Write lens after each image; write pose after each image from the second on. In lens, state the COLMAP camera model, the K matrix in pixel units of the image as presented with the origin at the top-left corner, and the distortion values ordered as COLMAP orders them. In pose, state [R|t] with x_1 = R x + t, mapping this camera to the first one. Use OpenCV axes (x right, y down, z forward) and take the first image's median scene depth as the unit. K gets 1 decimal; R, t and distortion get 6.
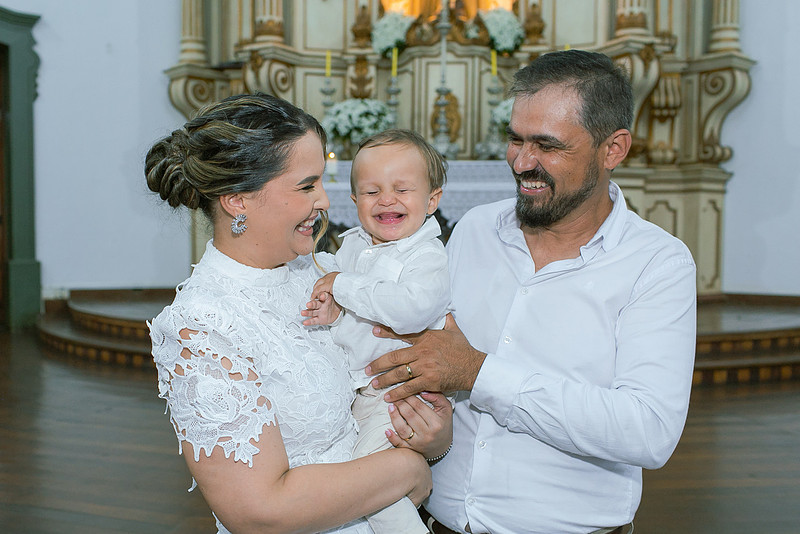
lens RADIAL K [[792.1, 0, 397.6], [0, 792.1, 282.3], [0, 0, 1]] dist [0.012329, -0.010622]
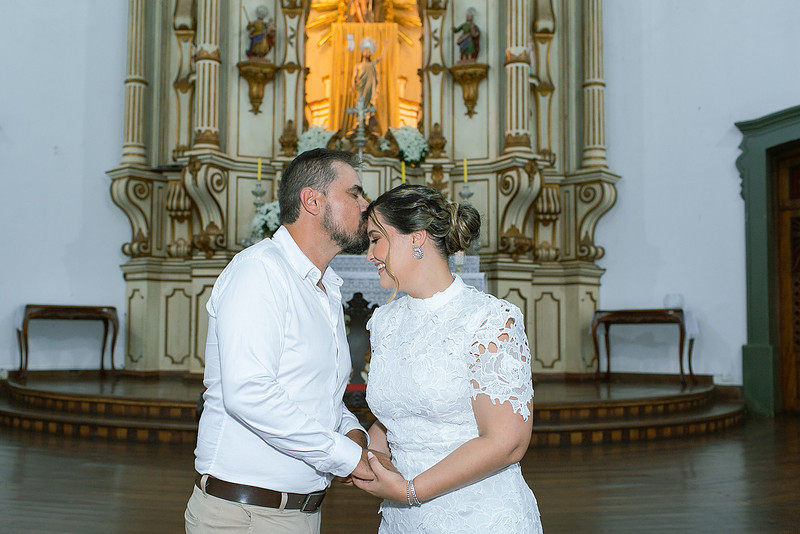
lens RADIAL K [[793.0, 0, 375.4], [0, 793.0, 298.1], [0, 0, 1]] dist [-0.001395, 0.018242]
pose [[0.994927, 0.007910, 0.100286, -0.033718], [0.002791, 0.994350, -0.106116, 0.030002], [-0.100558, 0.105857, 0.989284, -0.124808]]
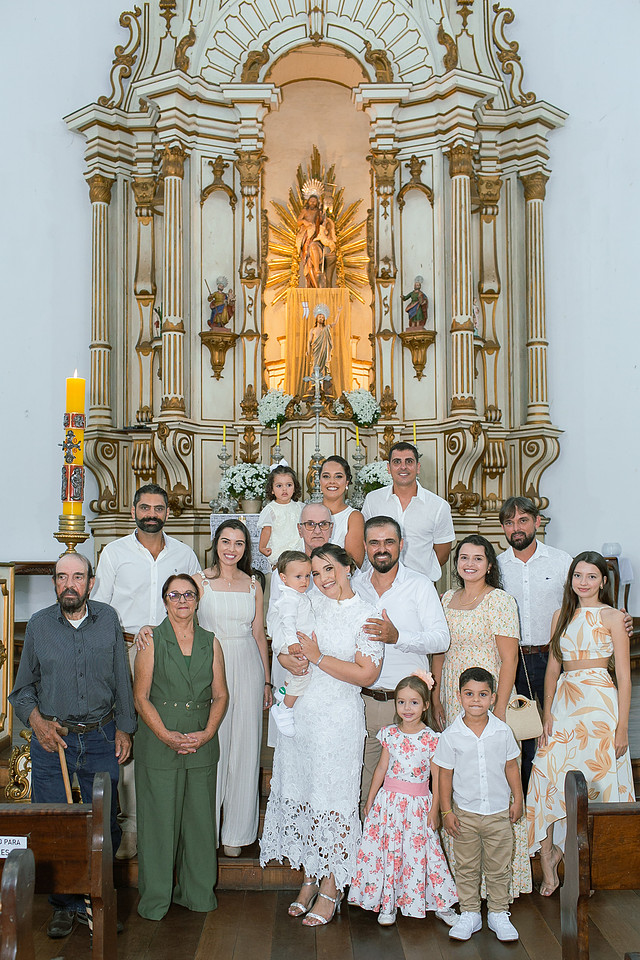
lens RADIAL K [[1223.1, 0, 319.3], [0, 1223.1, 501.4], [0, 0, 1]] dist [0.031170, 0.000000]
pose [[0.994232, -0.008865, 0.106887, -0.142690], [0.018797, 0.995556, -0.092278, 0.005913], [-0.105594, 0.093755, 0.989980, -0.879212]]
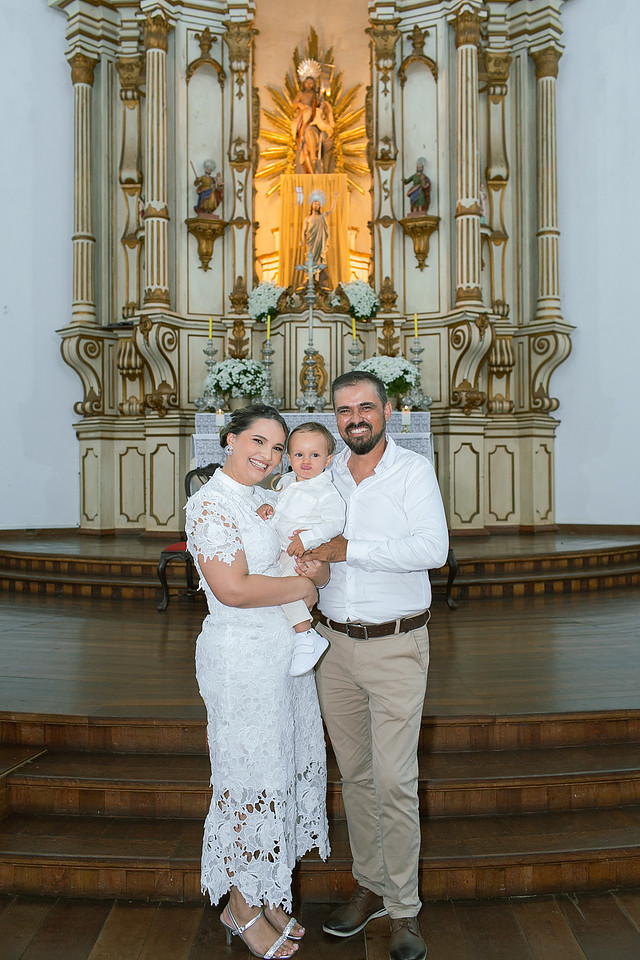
lens RADIAL K [[950.5, 0, 333.9], [0, 950.5, 477.2], [0, 0, 1]] dist [0.012329, -0.010622]
pose [[0.996212, -0.011450, 0.086206, -0.030093], [0.016630, 0.998083, -0.059612, 0.023844], [-0.085358, 0.060819, 0.994492, -0.363790]]
